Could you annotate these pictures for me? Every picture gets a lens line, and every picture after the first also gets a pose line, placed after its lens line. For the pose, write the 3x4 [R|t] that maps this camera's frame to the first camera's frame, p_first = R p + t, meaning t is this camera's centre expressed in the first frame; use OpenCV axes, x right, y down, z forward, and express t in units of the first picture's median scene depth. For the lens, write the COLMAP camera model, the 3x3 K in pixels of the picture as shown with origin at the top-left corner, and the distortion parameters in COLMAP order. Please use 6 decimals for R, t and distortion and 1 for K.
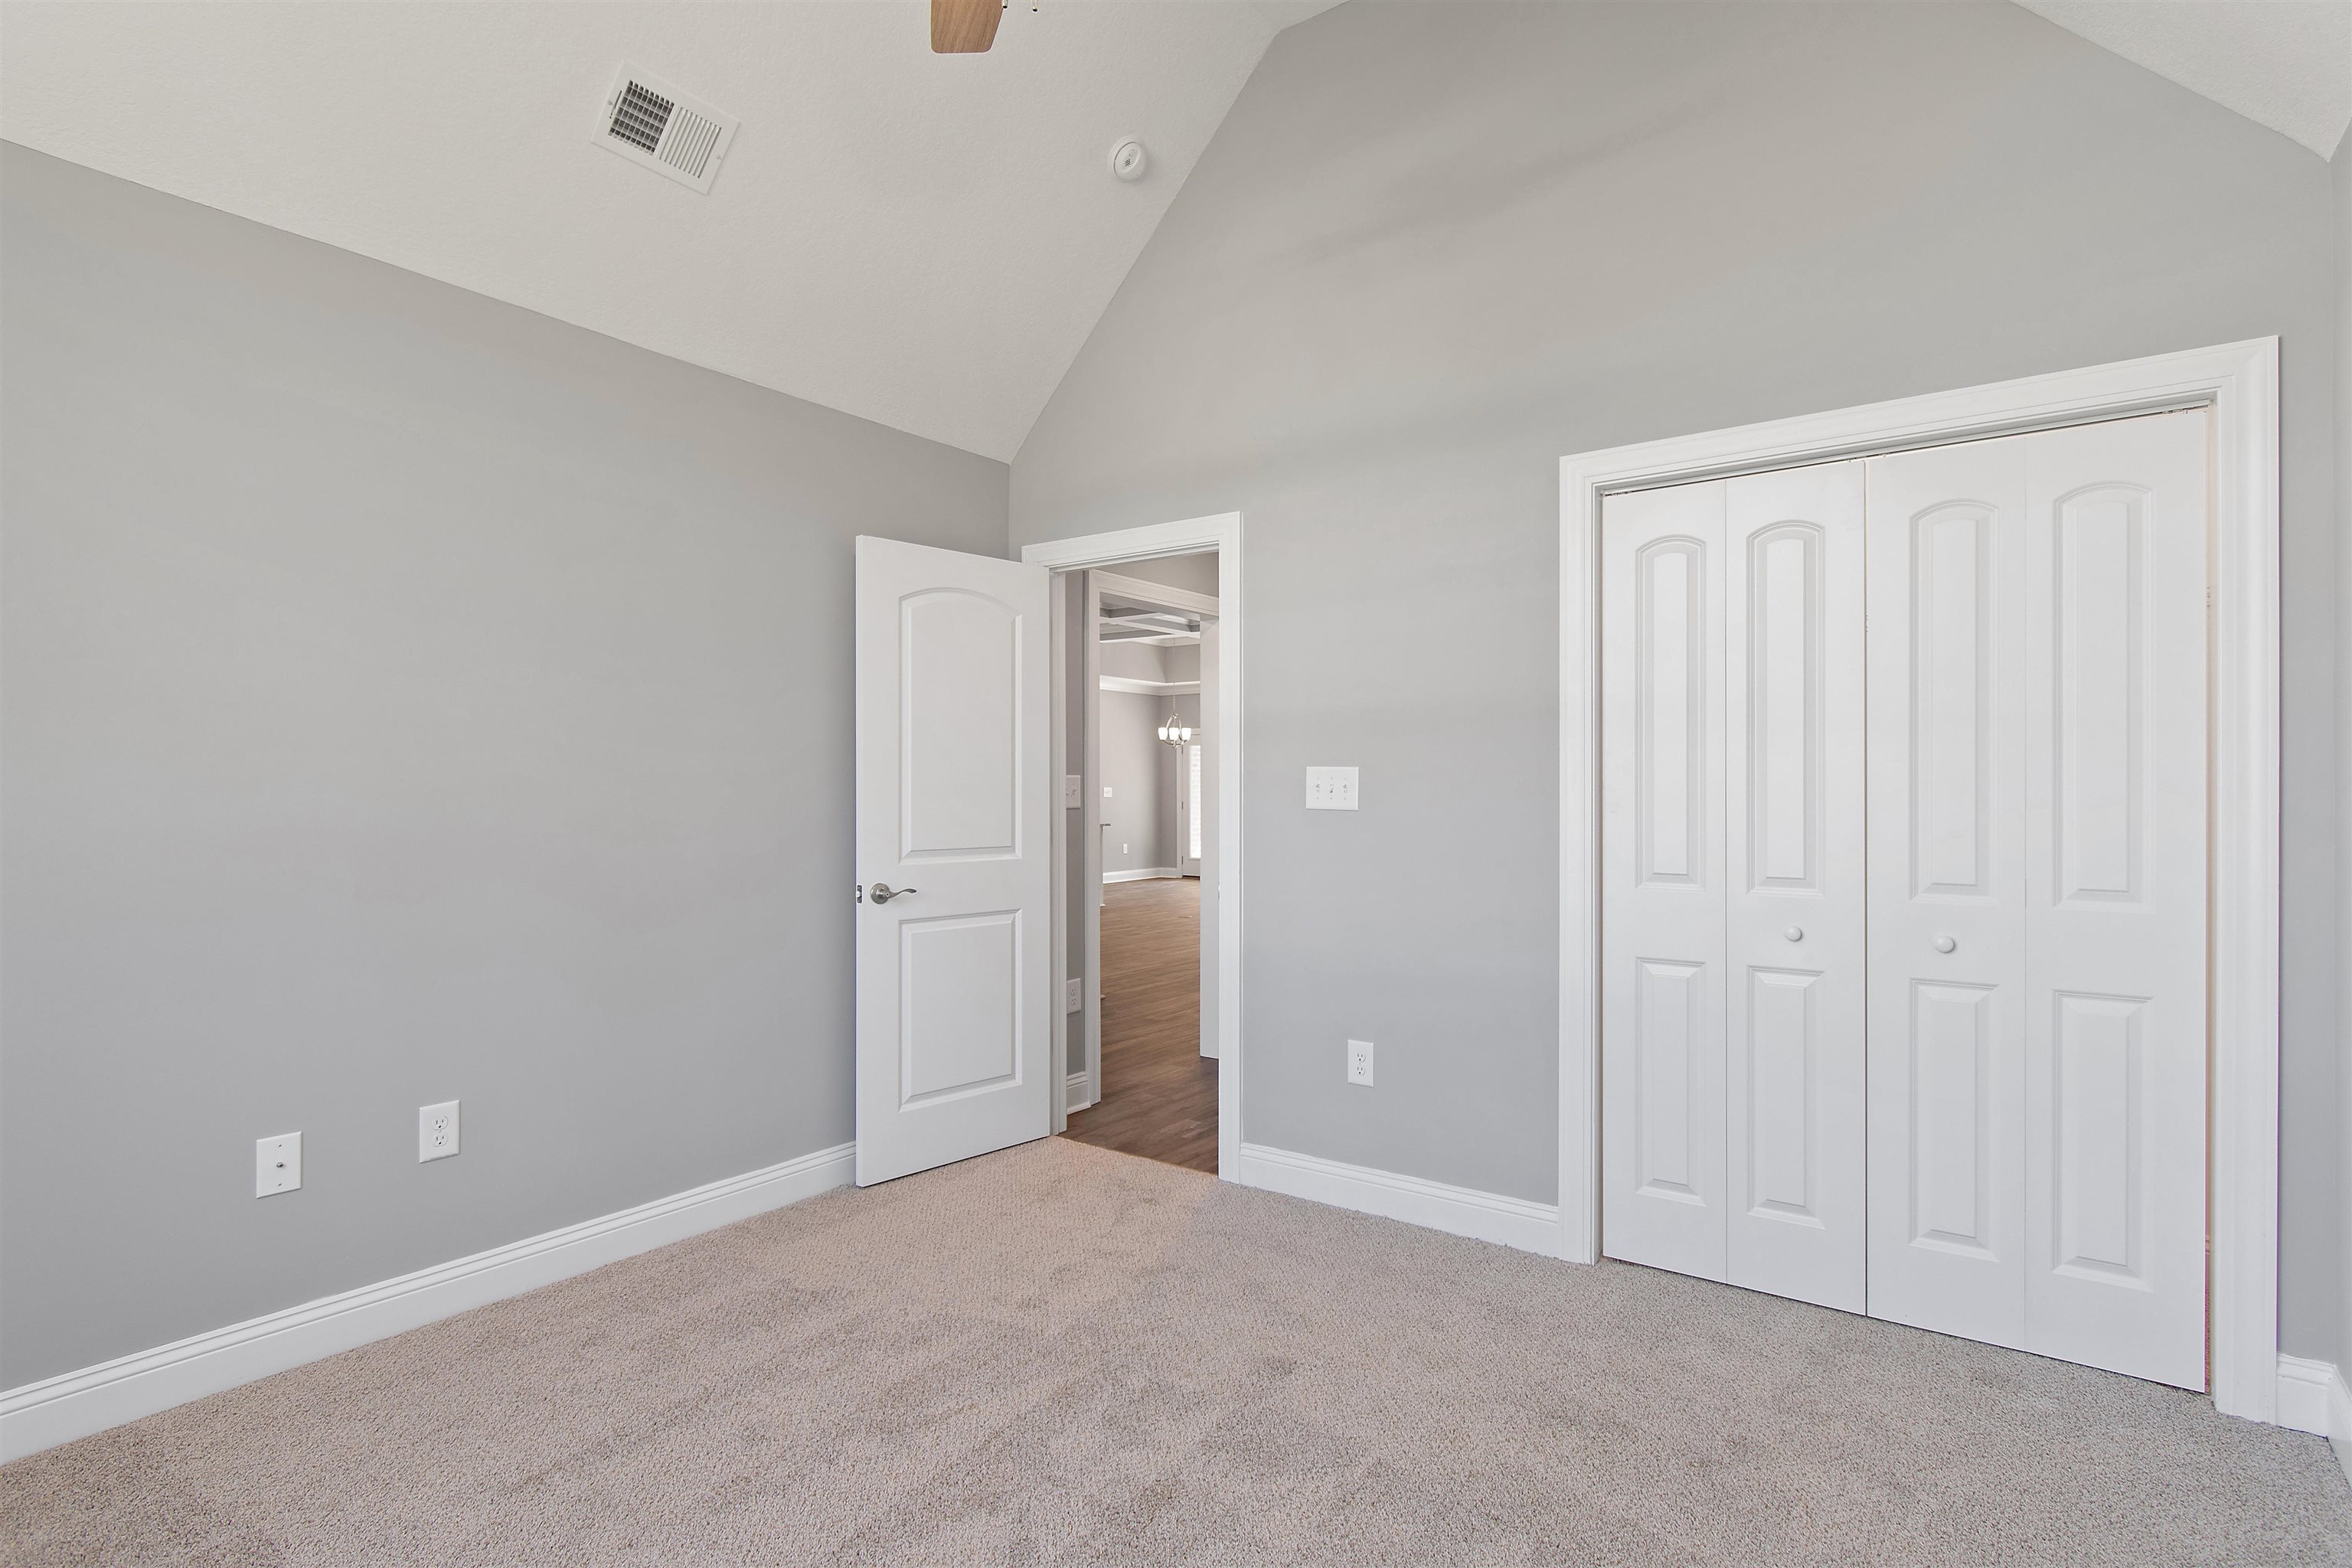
lens RADIAL K [[1158.2, 0, 1176.0], [0, 1158.2, 784.0], [0, 0, 1]] dist [0.003253, 0.000192]
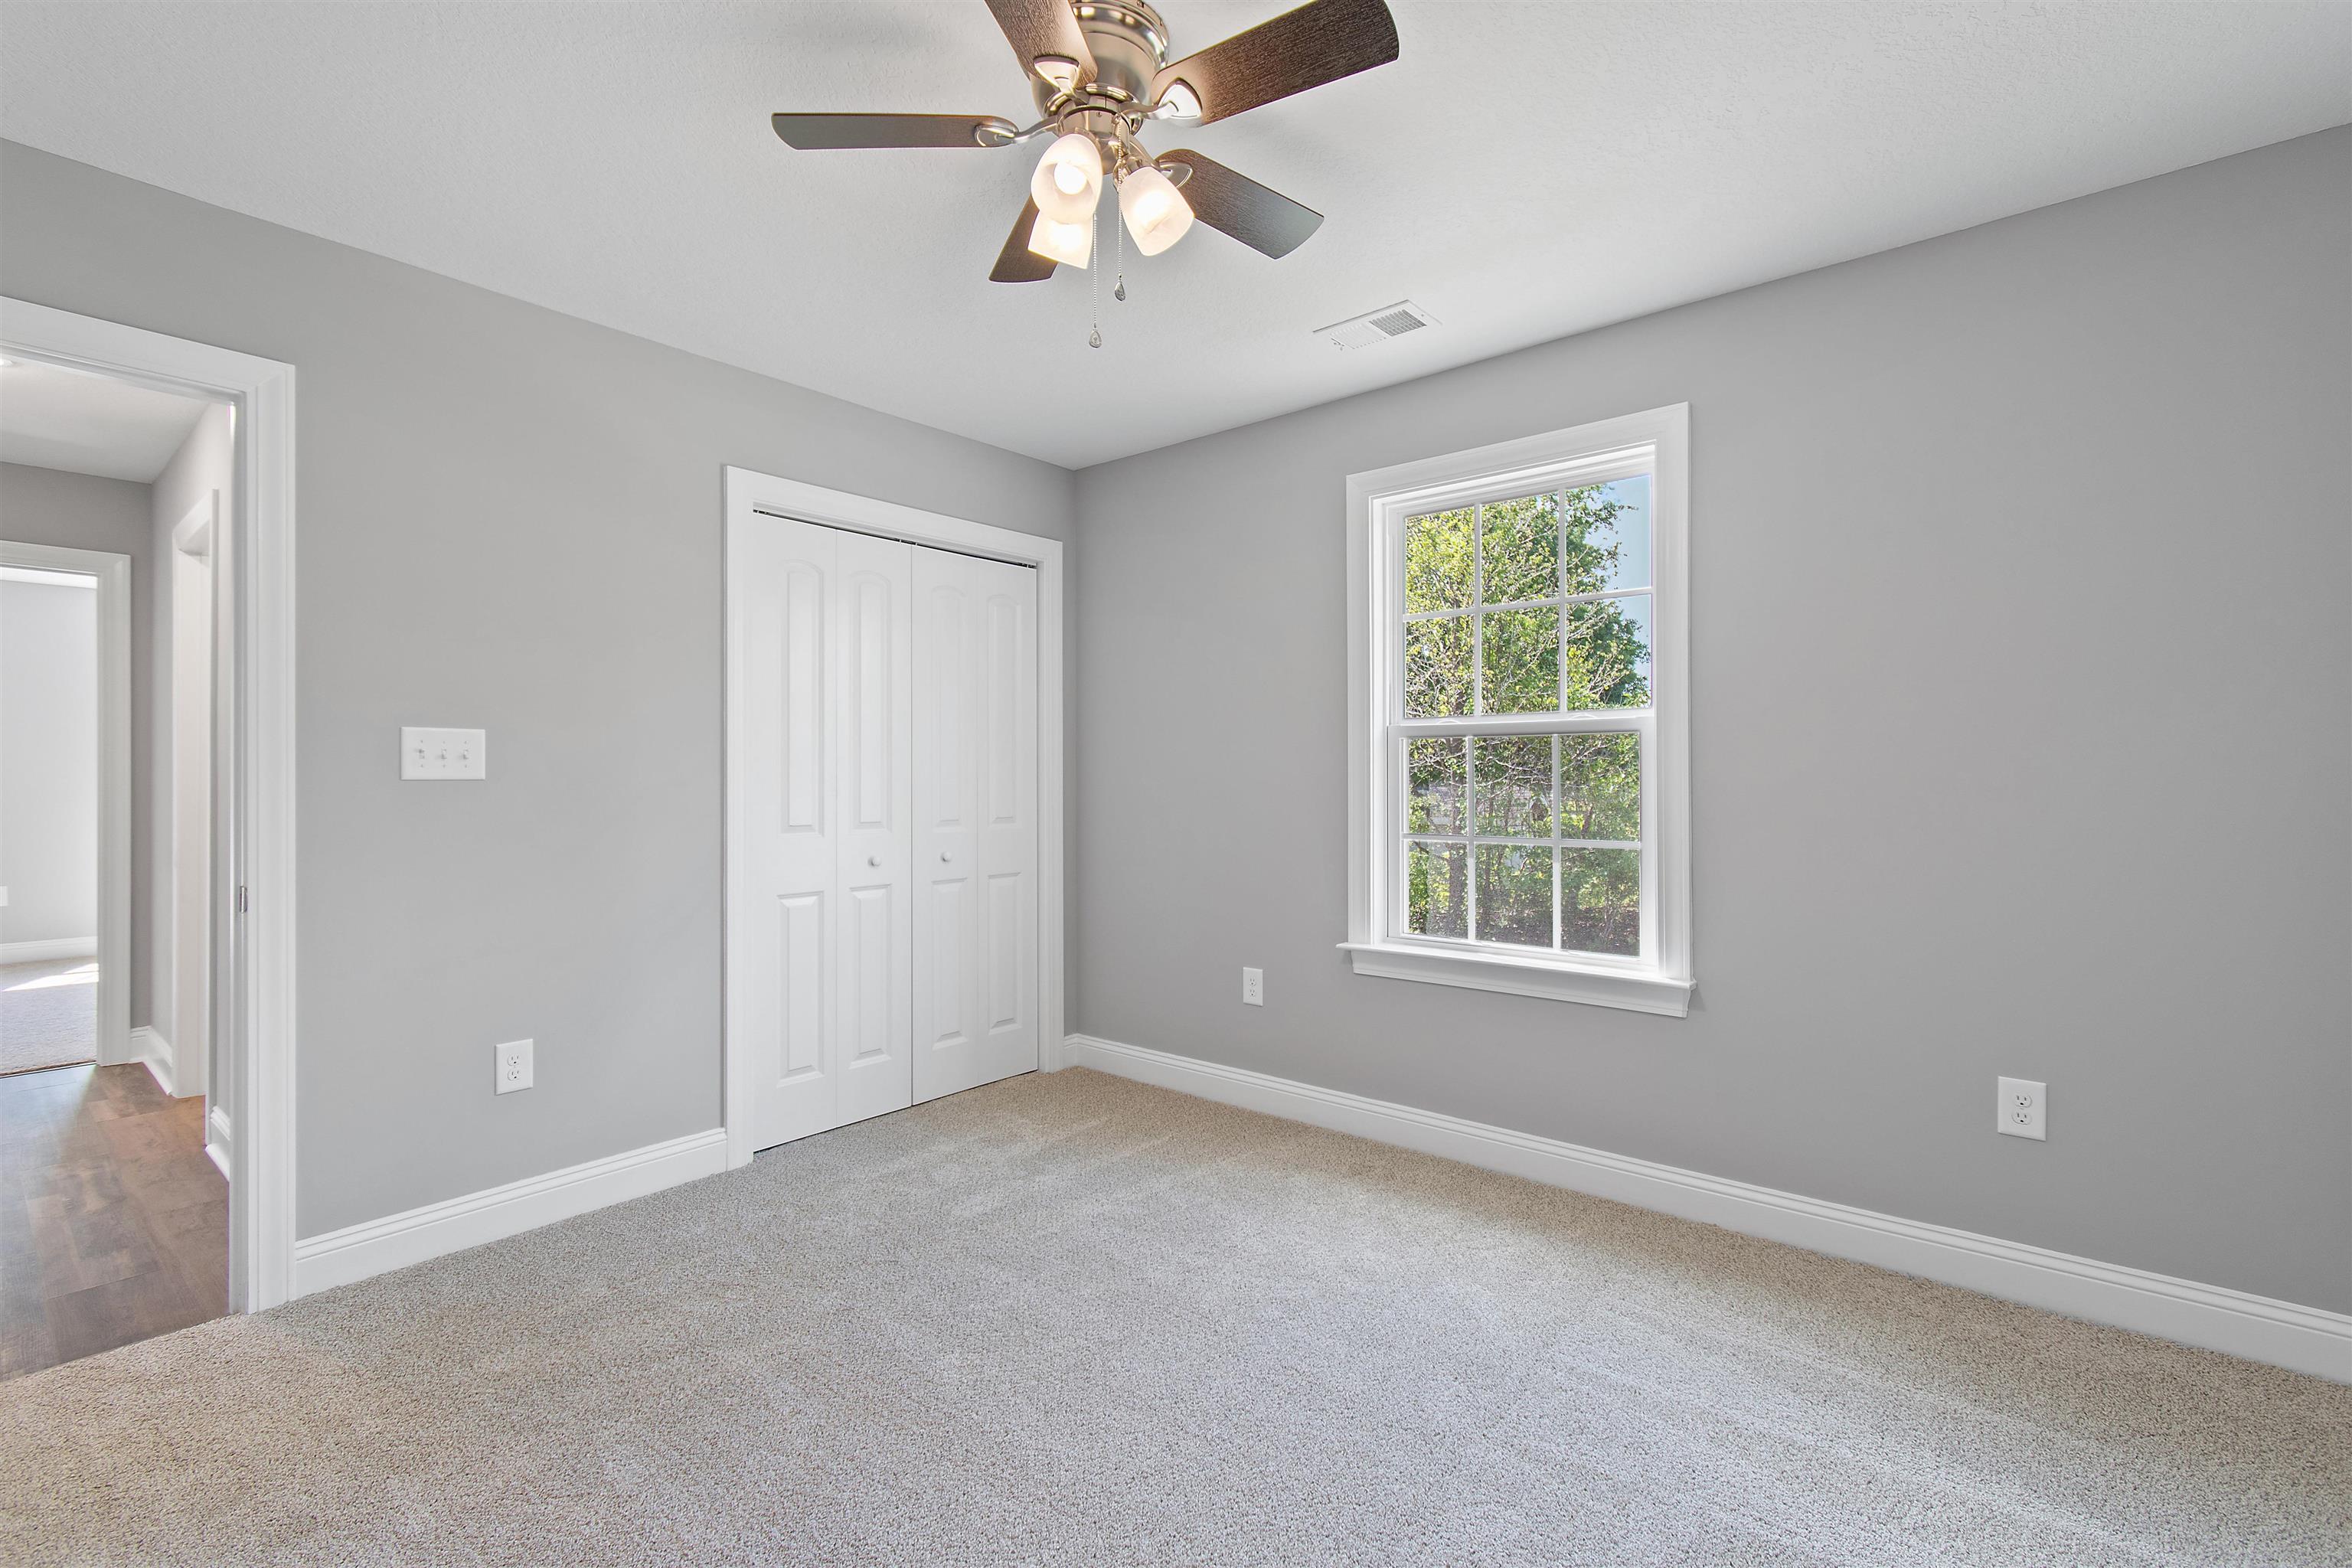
lens RADIAL K [[1032.4, 0, 1167.2], [0, 1032.4, 778.6], [0, 0, 1]] dist [0.001172, -0.000228]
pose [[0.085382, -0.005336, 0.996334, -0.563299], [-0.010979, 0.999920, 0.006296, 0.010808], [-0.996288, -0.011477, 0.085316, 0.425577]]
